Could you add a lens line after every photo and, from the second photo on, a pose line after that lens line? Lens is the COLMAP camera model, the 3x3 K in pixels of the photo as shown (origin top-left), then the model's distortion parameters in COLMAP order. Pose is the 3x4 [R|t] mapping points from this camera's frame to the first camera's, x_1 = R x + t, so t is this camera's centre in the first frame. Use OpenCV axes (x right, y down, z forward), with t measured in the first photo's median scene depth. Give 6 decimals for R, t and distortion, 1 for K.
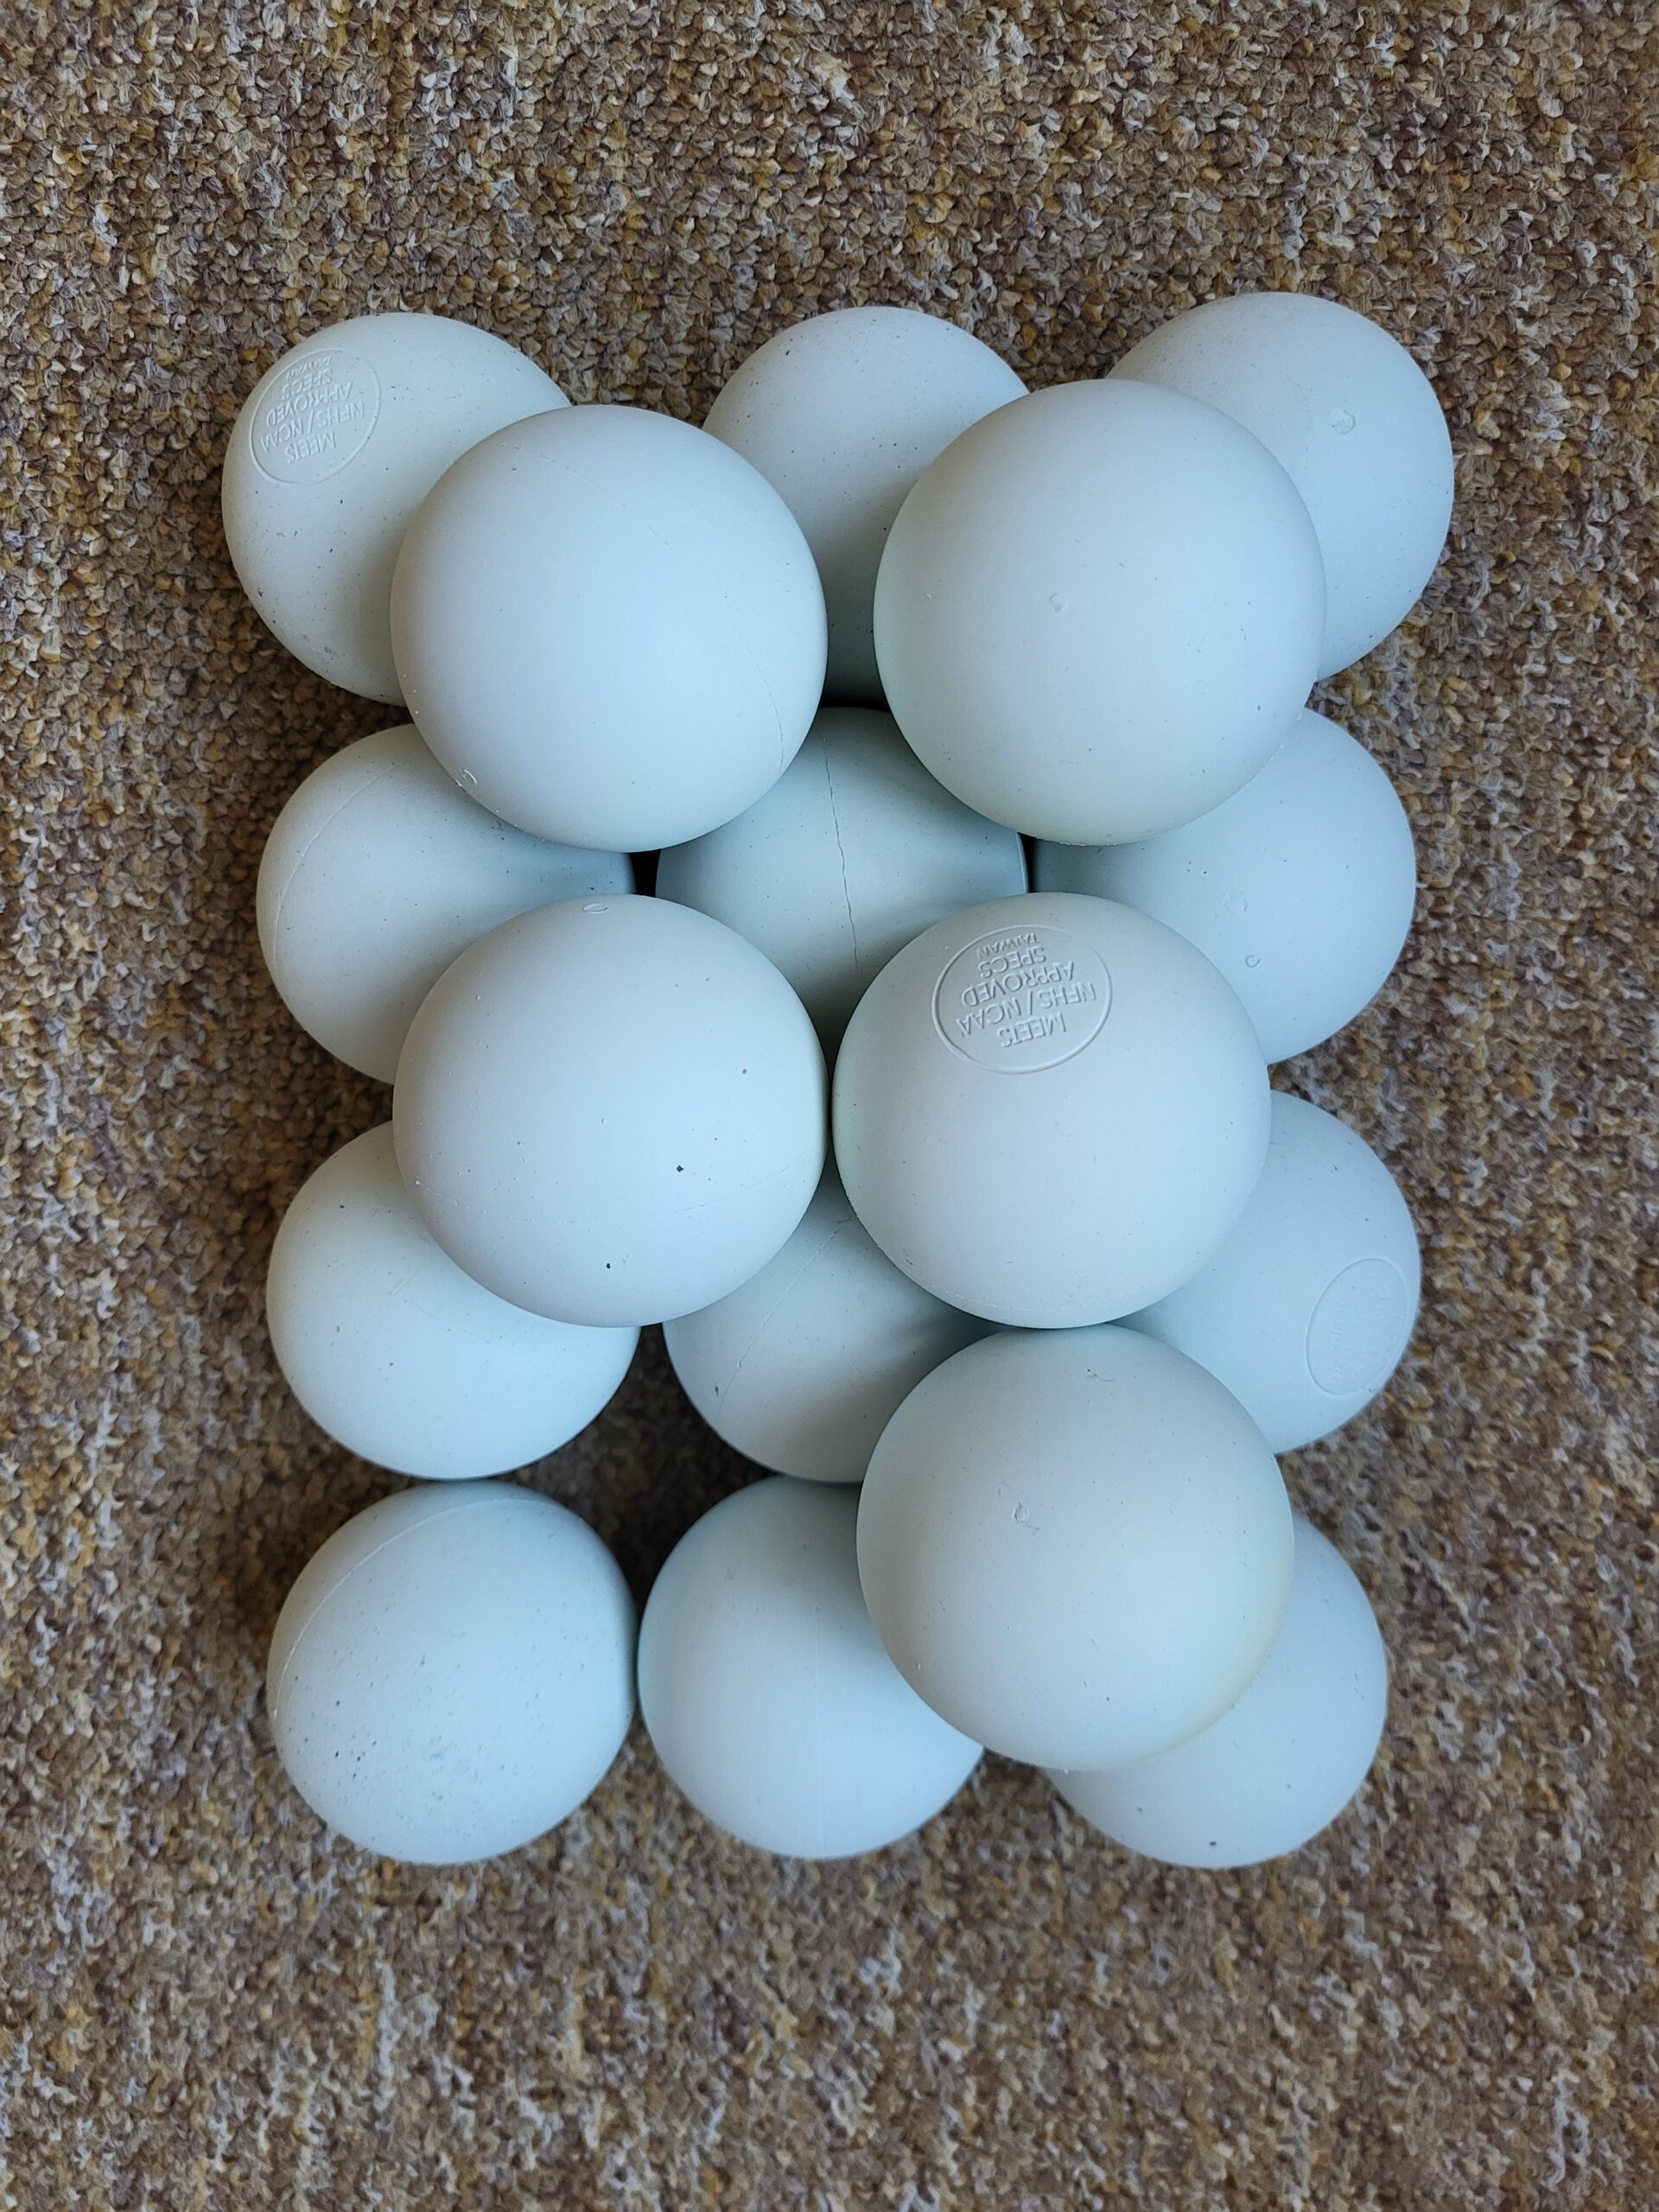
lens RADIAL K [[1871.8, 0, 829.5], [0, 1871.8, 1106.0], [0, 0, 1]] dist [-0.075367, 0.007003]
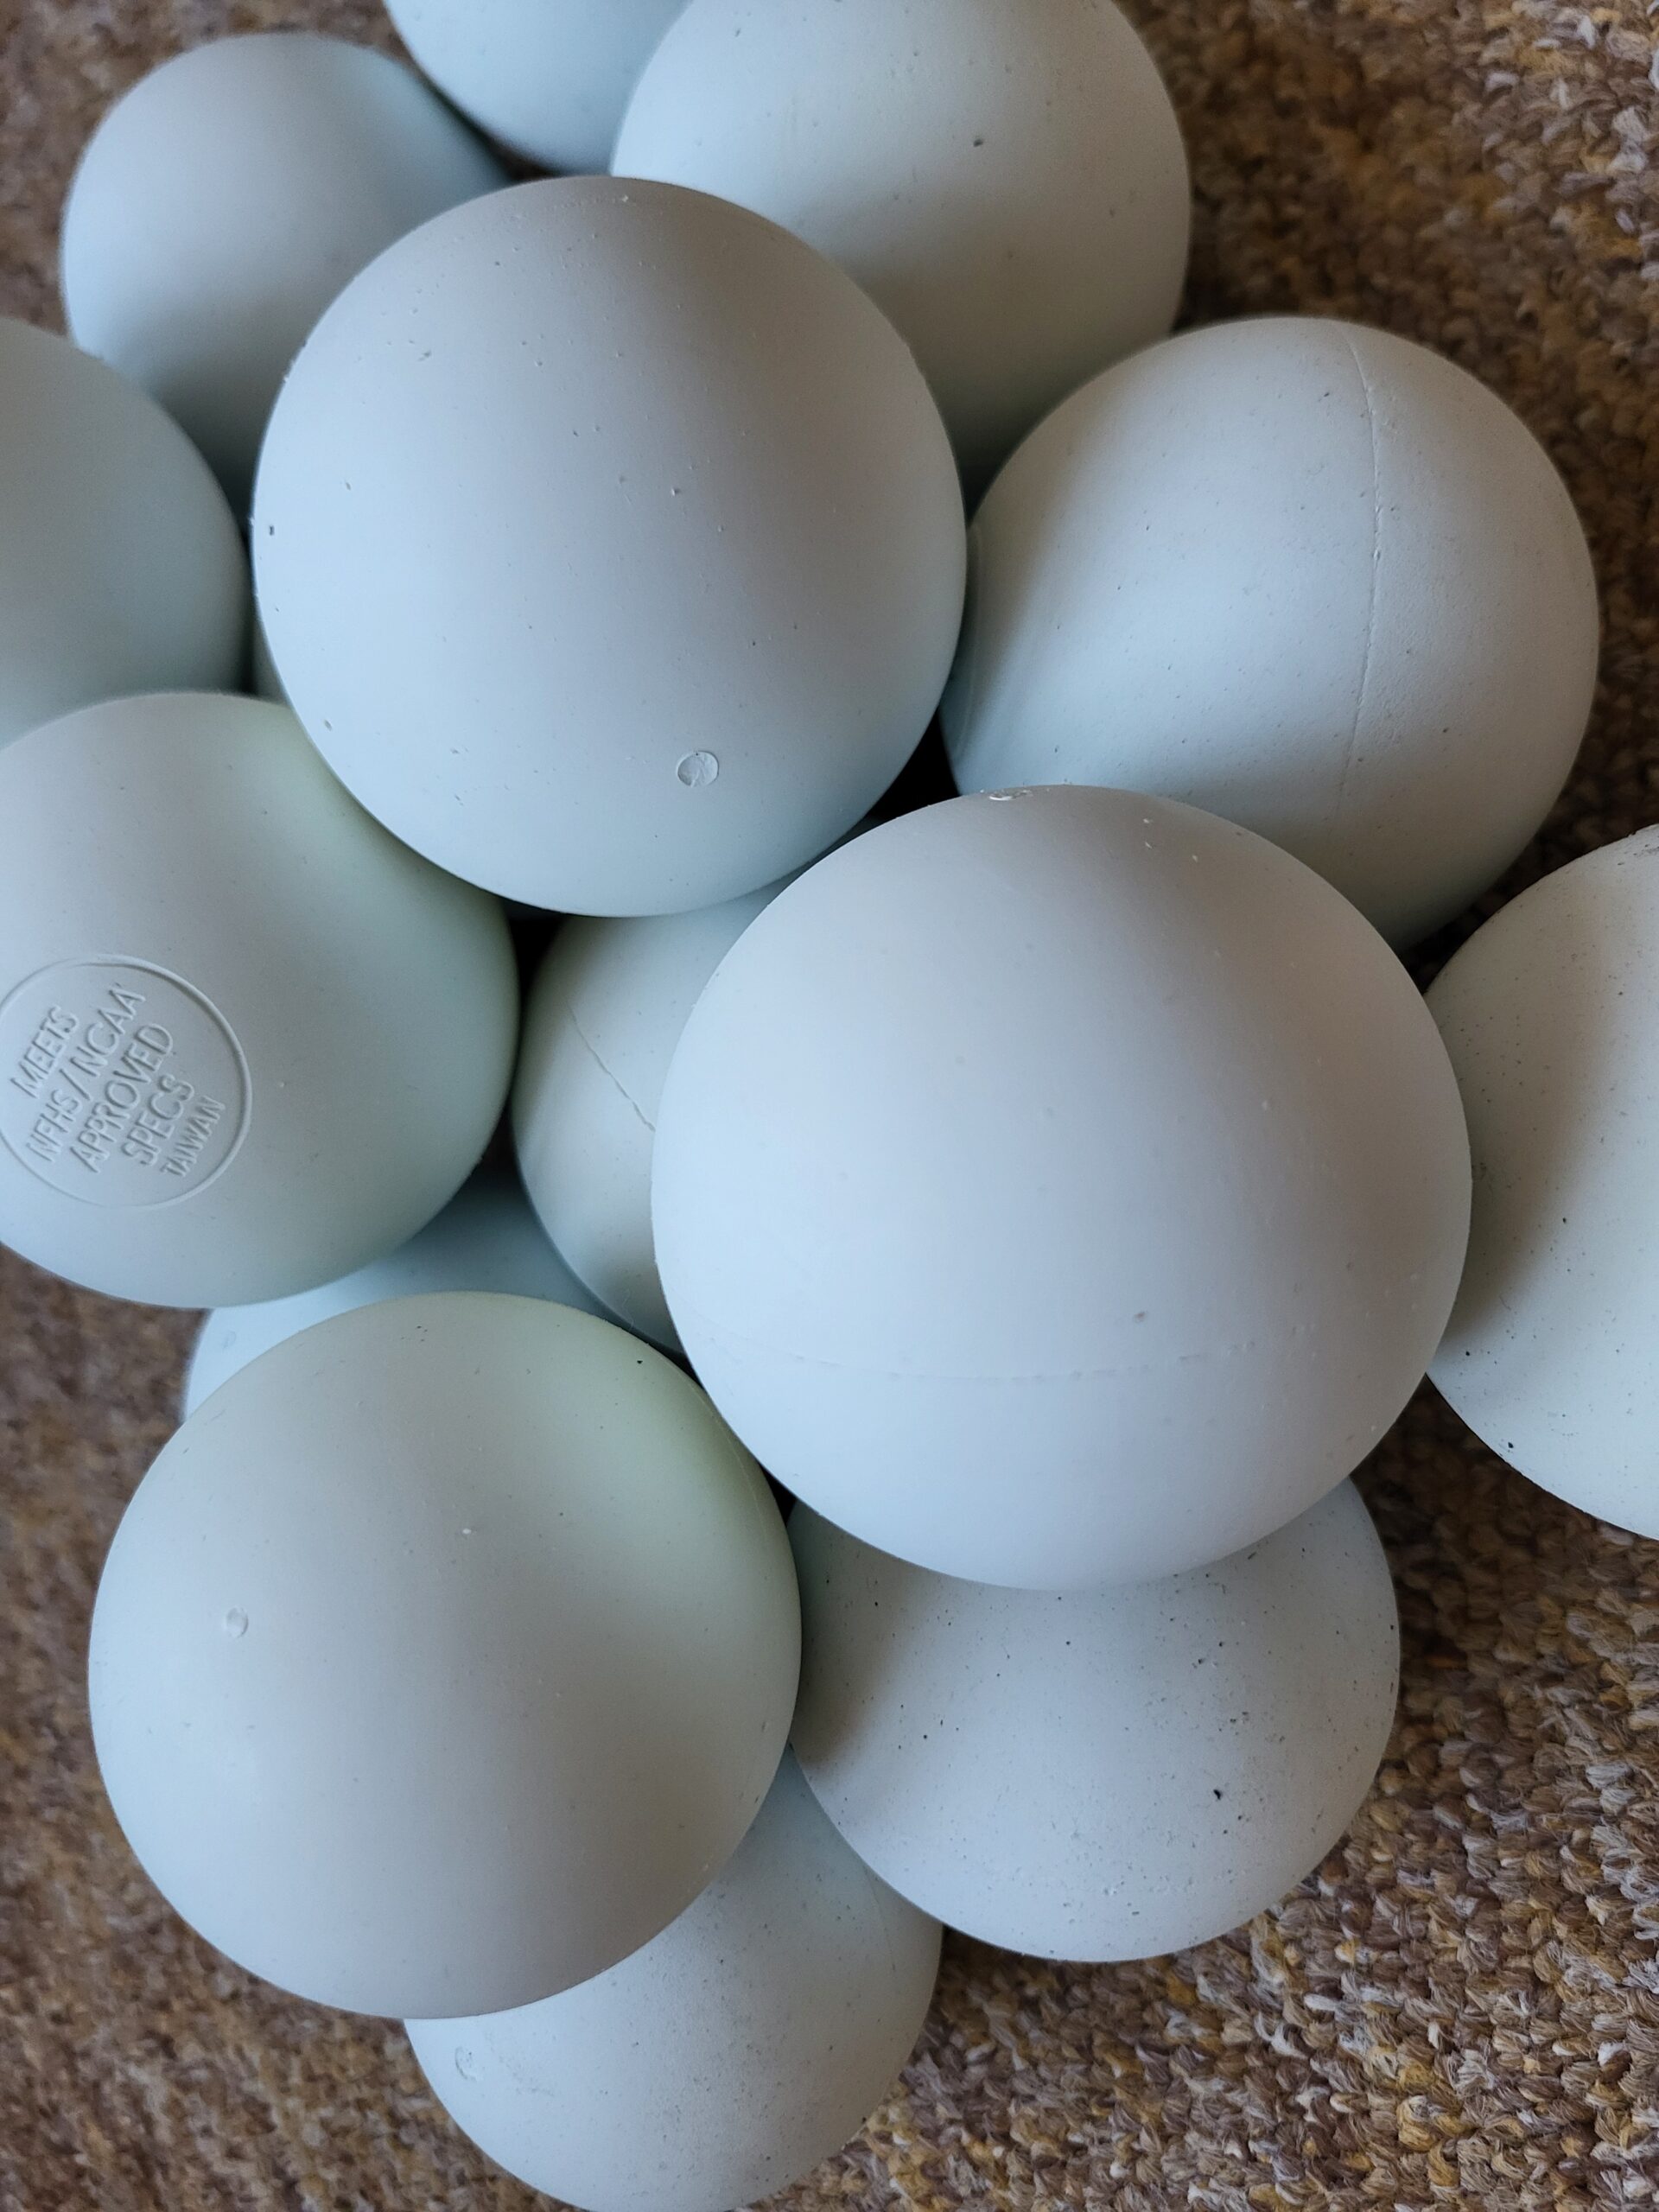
lens RADIAL K [[1871.8, 0, 829.5], [0, 1871.8, 1106.0], [0, 0, 1]] dist [-0.075367, 0.007003]
pose [[-0.682123, 0.598217, 0.420530, -0.255192], [-0.536816, -0.800165, 0.267515, -0.279619], [0.496526, -0.043269, 0.866943, 0.410237]]
